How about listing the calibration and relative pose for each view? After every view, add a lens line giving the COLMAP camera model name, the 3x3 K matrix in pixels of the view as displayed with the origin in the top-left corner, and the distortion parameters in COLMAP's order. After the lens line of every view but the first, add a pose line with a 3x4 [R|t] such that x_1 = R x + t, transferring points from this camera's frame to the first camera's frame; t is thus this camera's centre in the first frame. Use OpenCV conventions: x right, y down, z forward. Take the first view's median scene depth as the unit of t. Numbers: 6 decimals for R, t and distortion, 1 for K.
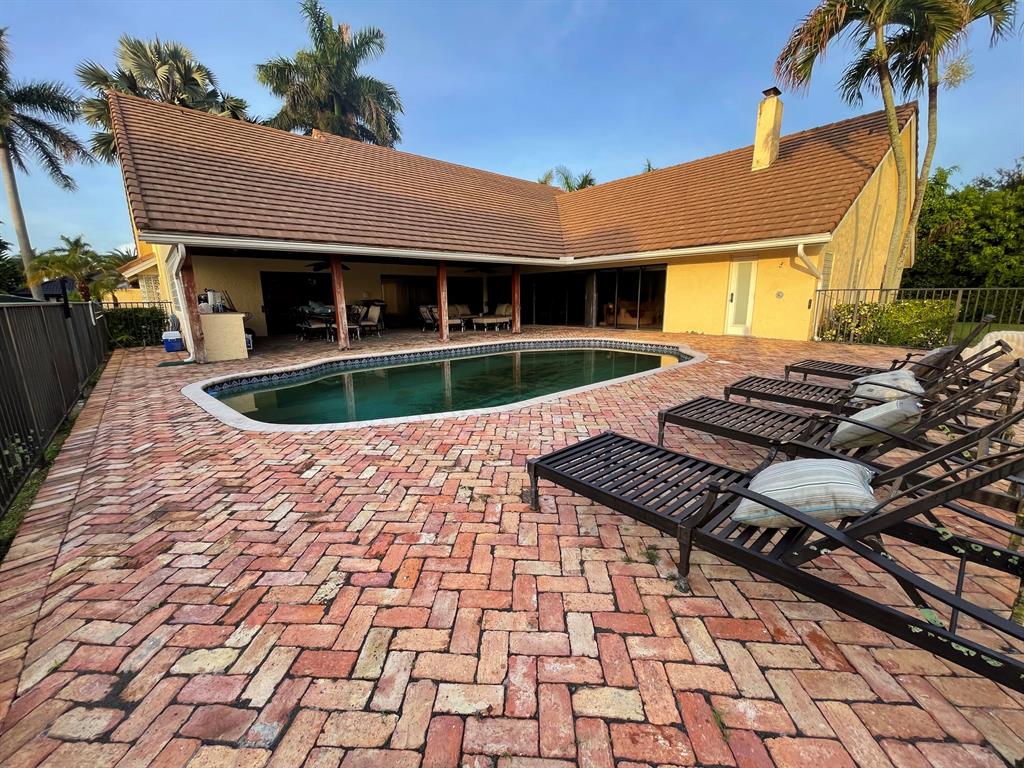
lens RADIAL K [[413.1, 0, 506.9], [0, 413.1, 390.1], [0, 0, 1]] dist [0.002281, -0.000537]
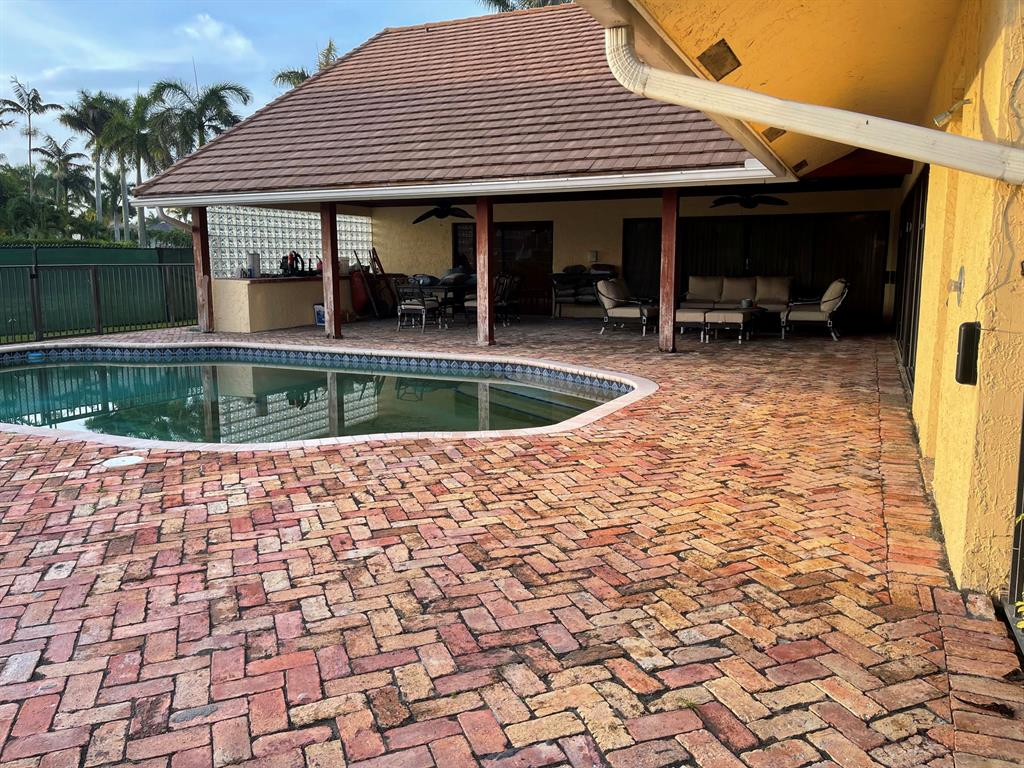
lens RADIAL K [[773.3, 0, 516.5], [0, 773.3, 377.2], [0, 0, 1]] dist [0.053747, -0.073863]
pose [[0.426413, 0.147236, -0.892465, 1.176962], [-0.201443, 0.977342, 0.064991, -0.234137], [0.881812, 0.152068, 0.446411, 0.922938]]
